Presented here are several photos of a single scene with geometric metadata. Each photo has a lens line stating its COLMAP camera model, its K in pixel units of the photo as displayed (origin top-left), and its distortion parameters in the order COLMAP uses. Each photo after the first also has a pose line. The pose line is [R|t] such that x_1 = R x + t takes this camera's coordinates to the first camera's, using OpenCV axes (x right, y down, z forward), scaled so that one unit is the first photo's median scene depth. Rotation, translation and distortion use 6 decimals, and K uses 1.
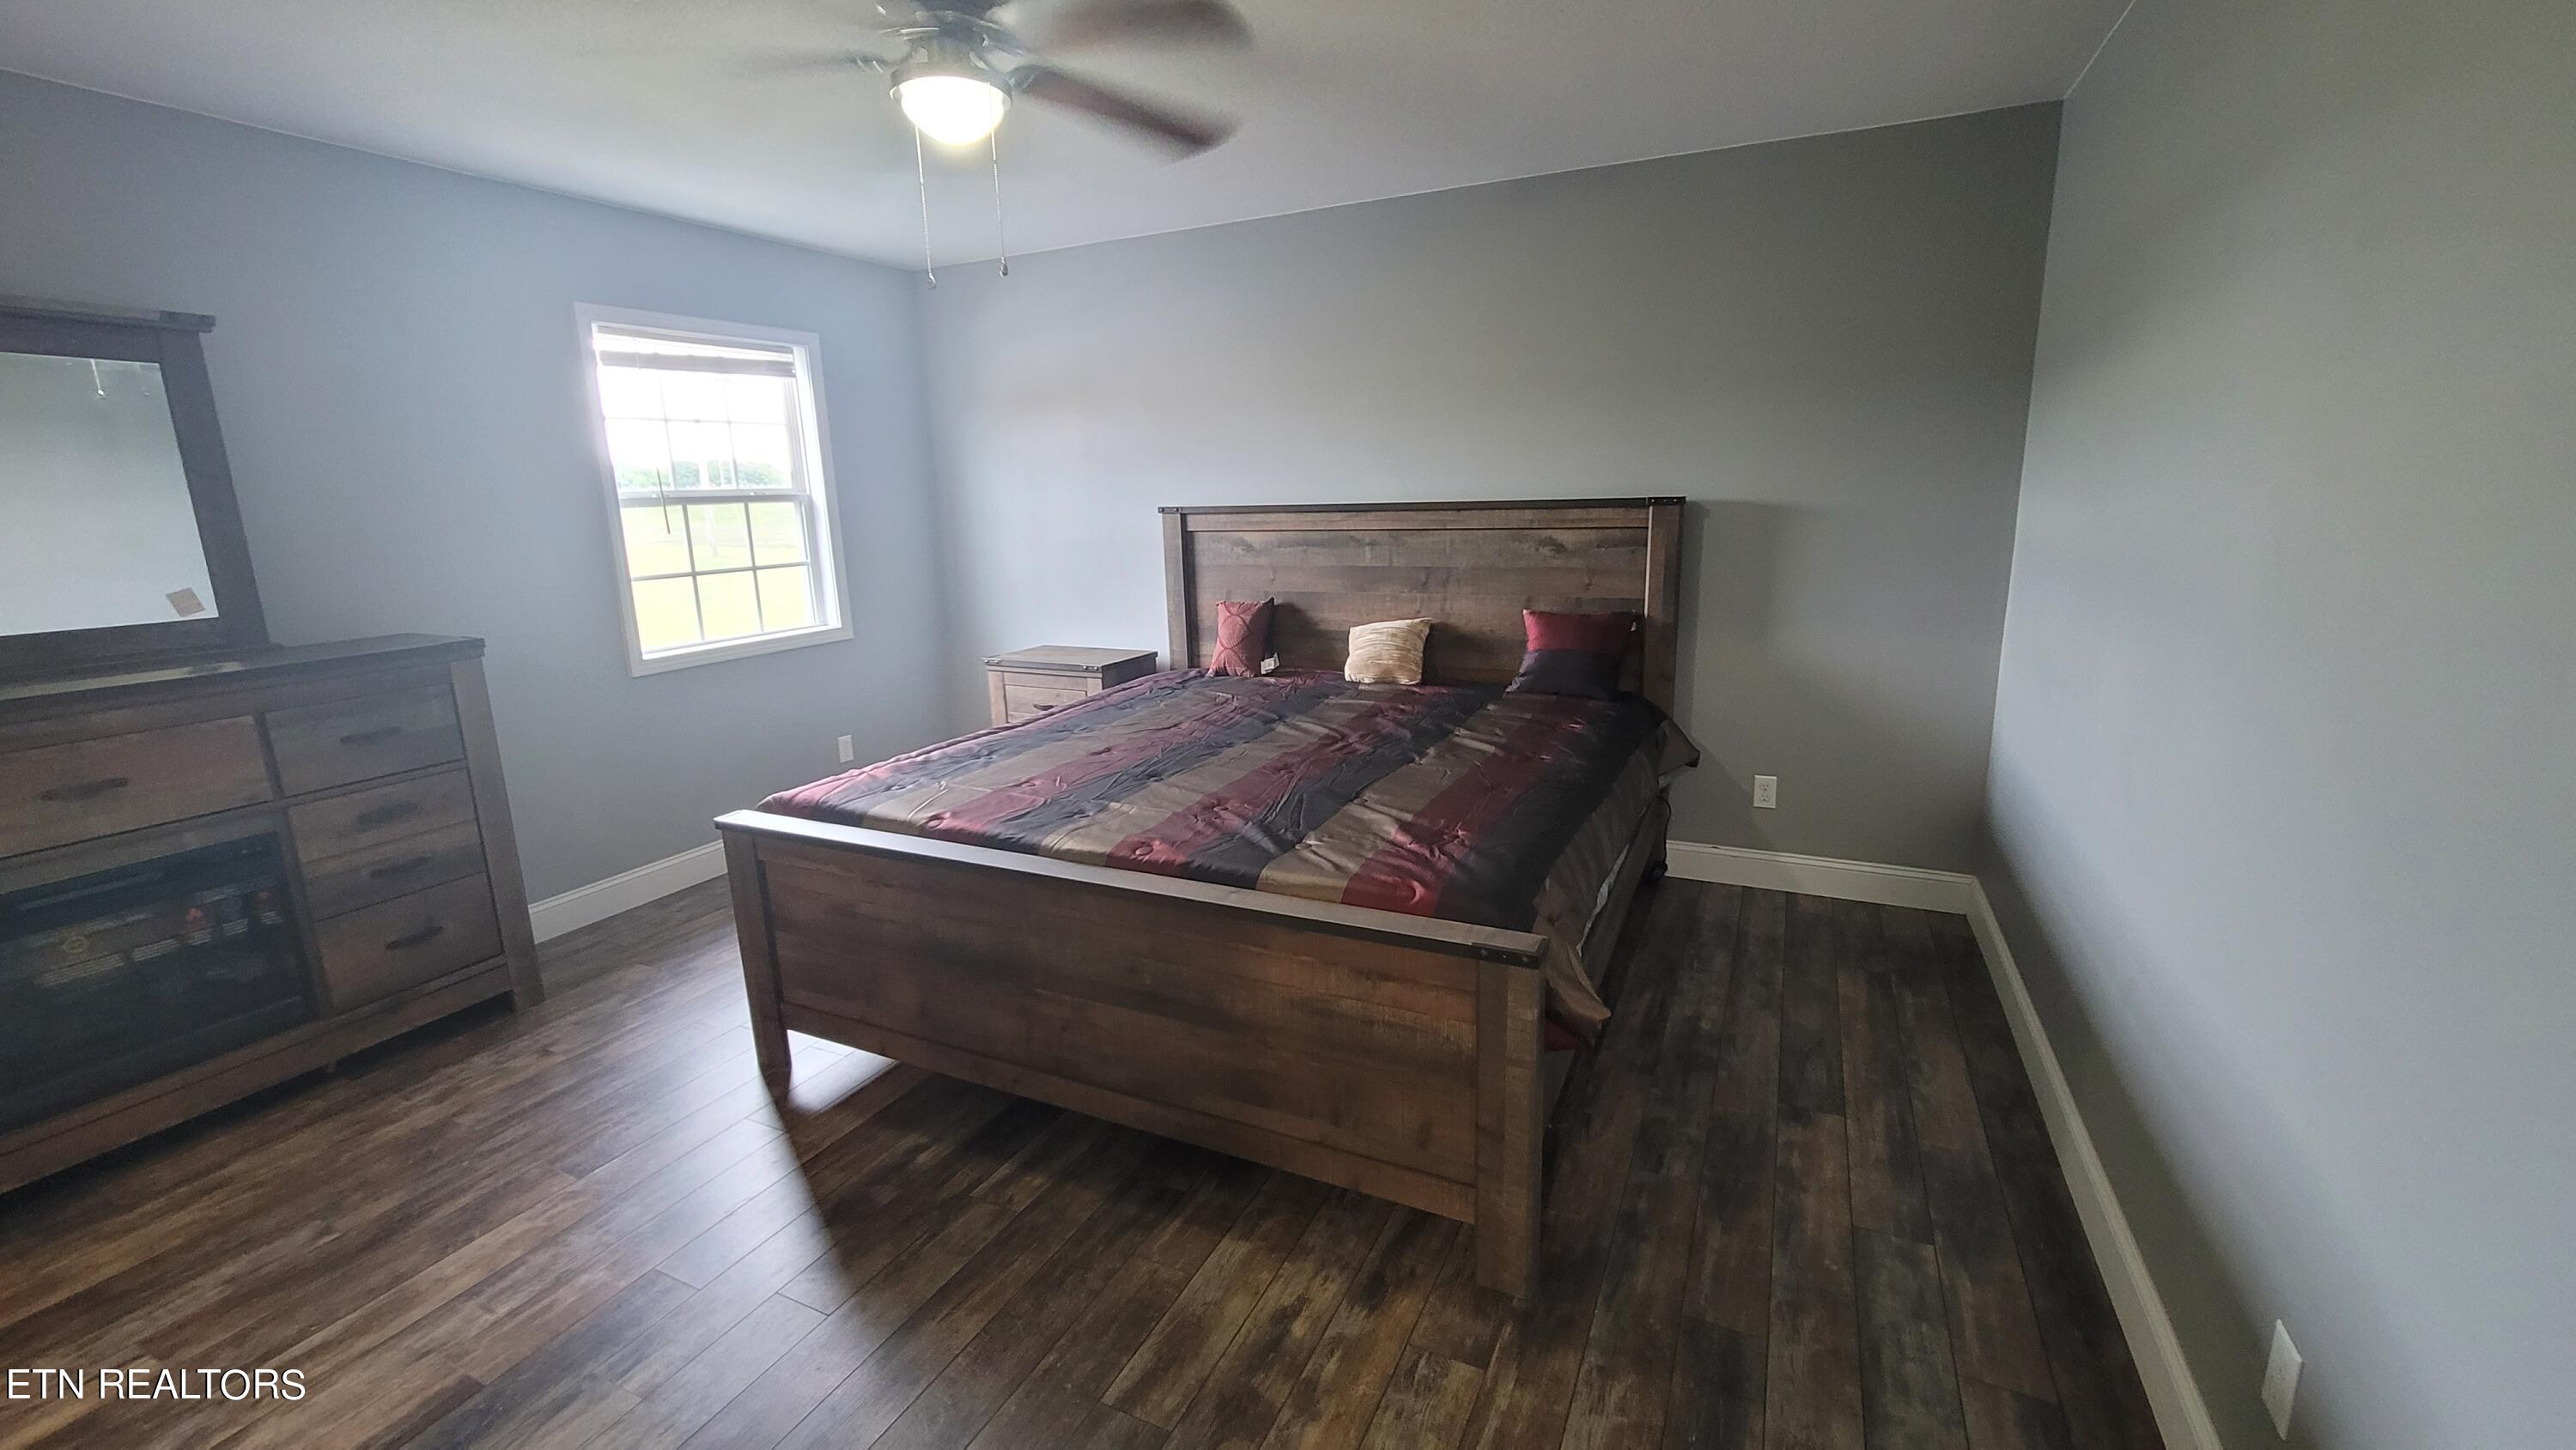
lens RADIAL K [[1046.8, 0, 1290.3], [0, 1046.8, 710.3], [0, 0, 1]] dist [-0.001513, -0.000093]
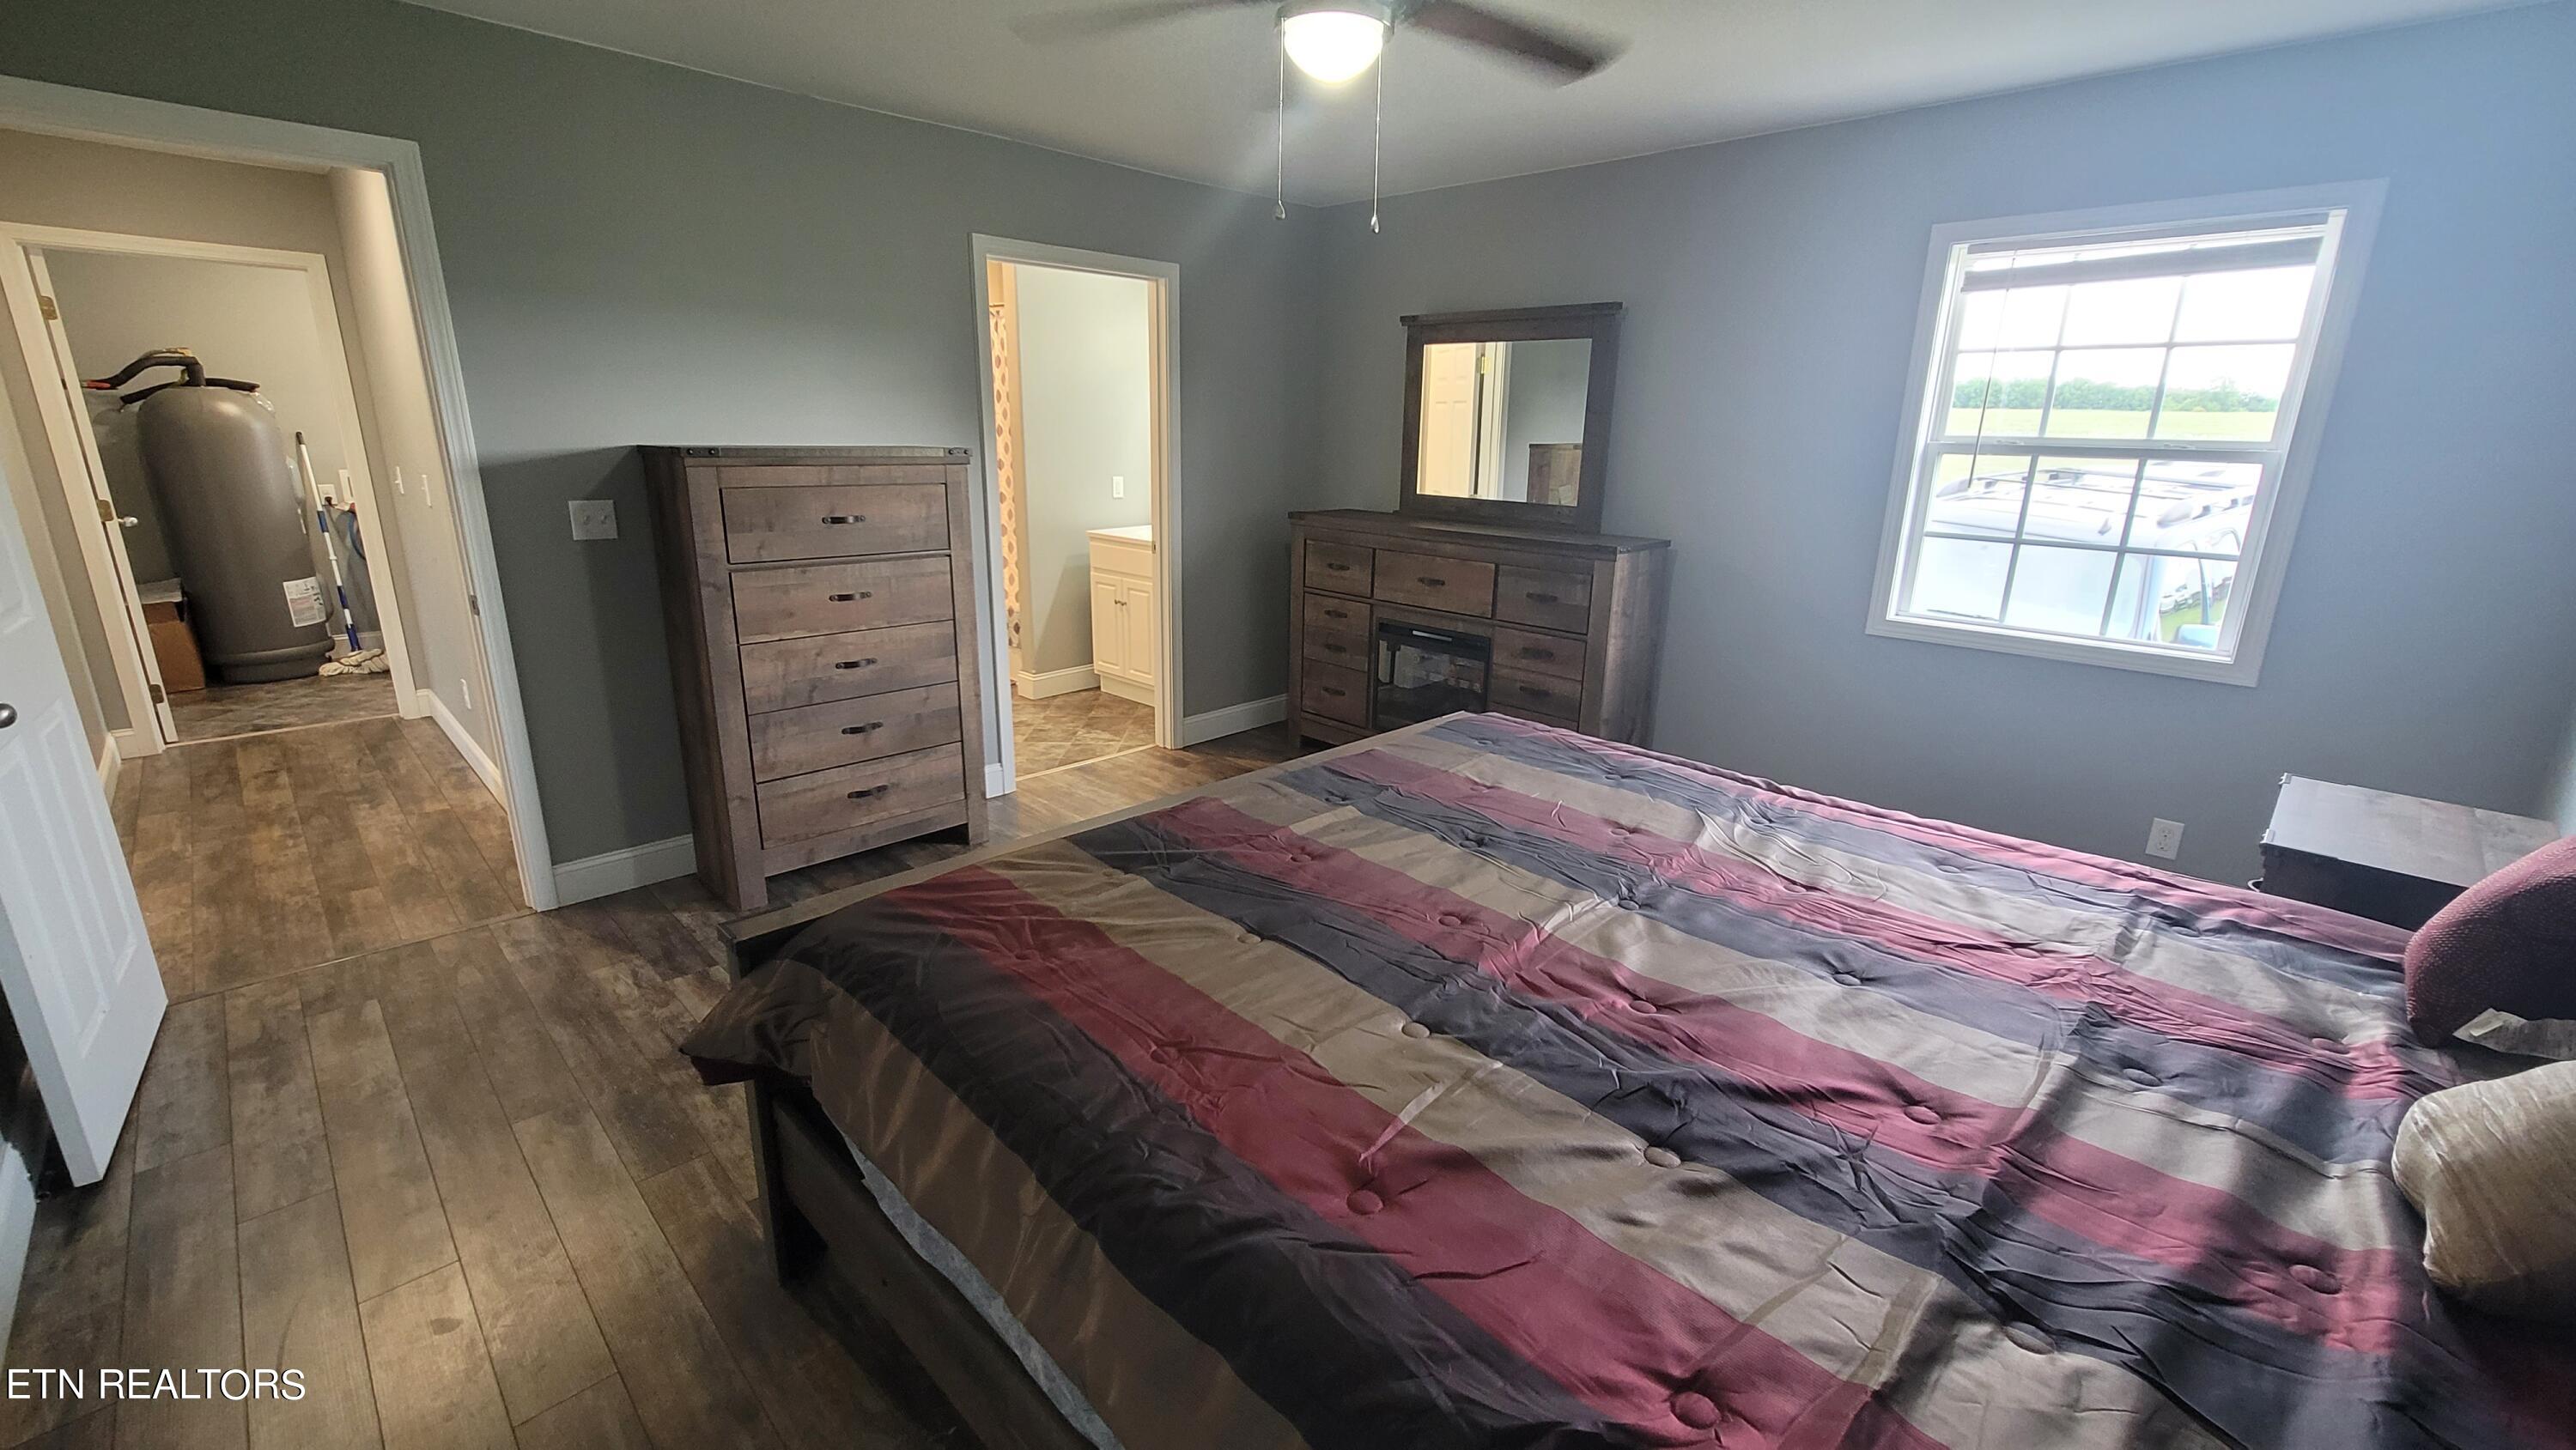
lens RADIAL K [[1046.8, 0, 1290.3], [0, 1046.8, 710.3], [0, 0, 1]] dist [-0.001513, -0.000093]
pose [[-0.326467, 0.269579, -0.905951, 0.389371], [-0.209843, 0.913877, 0.347556, -0.175621], [0.921621, 0.303573, -0.241781, 0.721800]]
